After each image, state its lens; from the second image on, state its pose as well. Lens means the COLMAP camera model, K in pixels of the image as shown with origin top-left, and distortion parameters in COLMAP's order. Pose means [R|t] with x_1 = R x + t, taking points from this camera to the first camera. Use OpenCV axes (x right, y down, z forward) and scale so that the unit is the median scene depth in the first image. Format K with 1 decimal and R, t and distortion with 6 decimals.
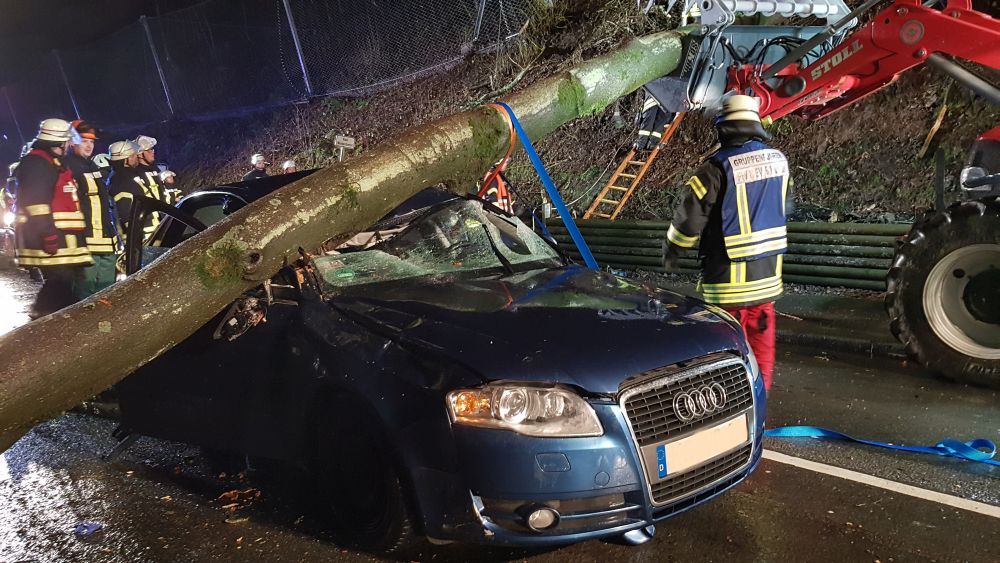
lens RADIAL K [[761.9, 0, 501.4], [0, 761.9, 295.7], [0, 0, 1]] dist [0.083118, -0.124183]
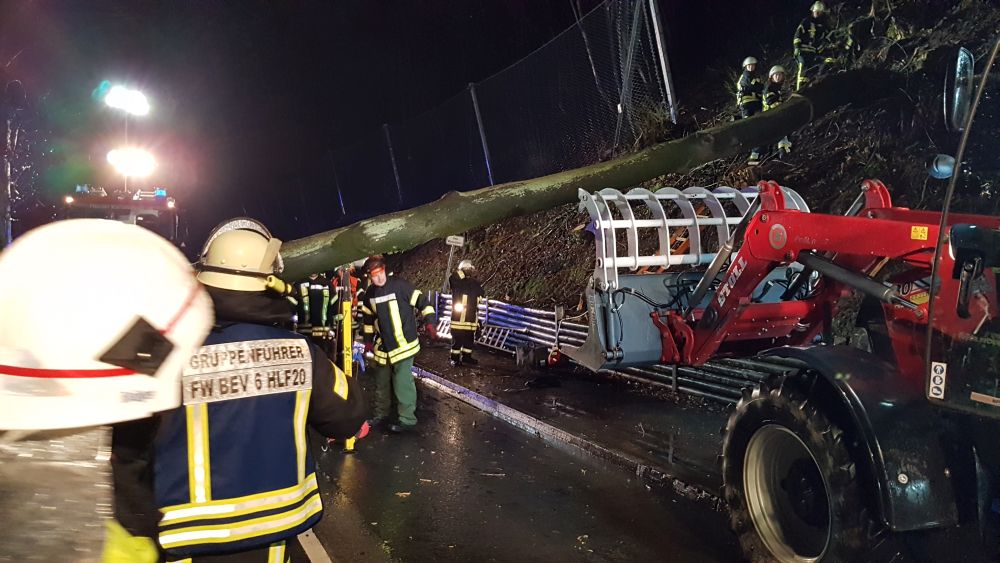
lens RADIAL K [[761.9, 0, 500.2], [0, 761.9, 281.2], [0, 0, 1]] dist [0.083118, -0.124183]
pose [[0.938030, 0.050236, -0.342893, 1.088000], [-0.091161, 0.990360, -0.104289, -0.109433], [0.334349, 0.129085, 0.933567, -0.186045]]
